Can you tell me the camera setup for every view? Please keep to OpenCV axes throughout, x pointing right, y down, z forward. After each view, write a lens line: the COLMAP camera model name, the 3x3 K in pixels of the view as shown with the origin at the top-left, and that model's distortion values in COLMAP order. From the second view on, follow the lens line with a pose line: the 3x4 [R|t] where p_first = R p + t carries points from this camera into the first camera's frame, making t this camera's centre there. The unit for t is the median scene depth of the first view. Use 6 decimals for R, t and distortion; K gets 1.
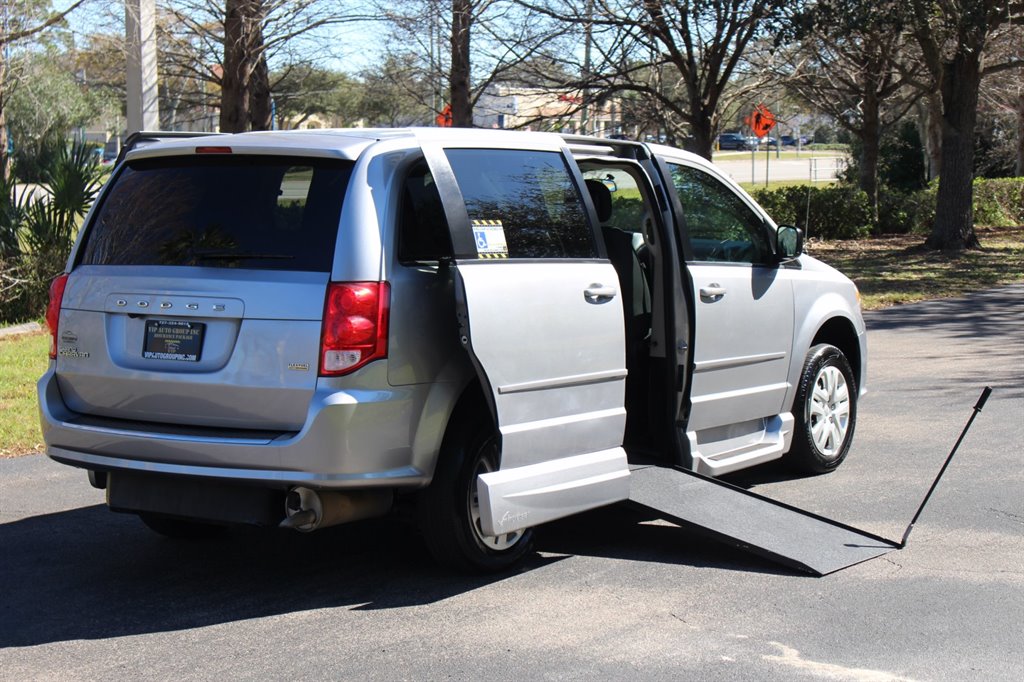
lens RADIAL K [[2154.6, 0, 512.0], [0, 2154.6, 341.0], [0, 0, 1]] dist [0.033174, 0.225778]
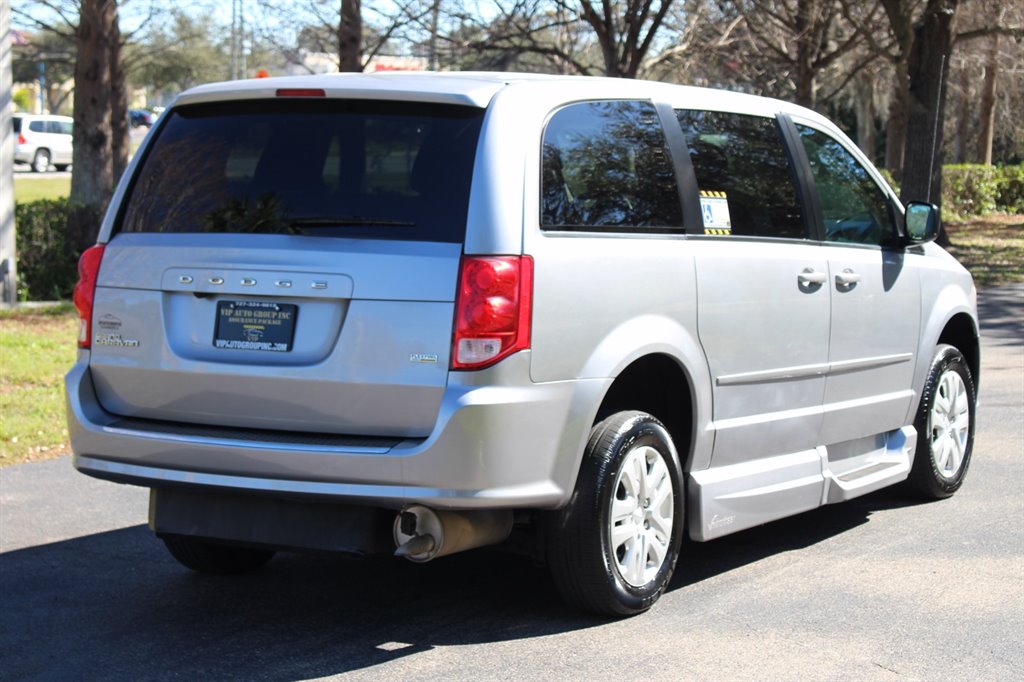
lens RADIAL K [[2539.8, 0, 512.0], [0, 2539.8, 341.0], [0, 0, 1]] dist [0.075758, 0.162563]
pose [[0.996531, 0.009826, 0.082643, -0.133823], [-0.009333, 0.999936, -0.006356, 0.010206], [-0.082700, 0.005563, 0.996559, 0.037043]]
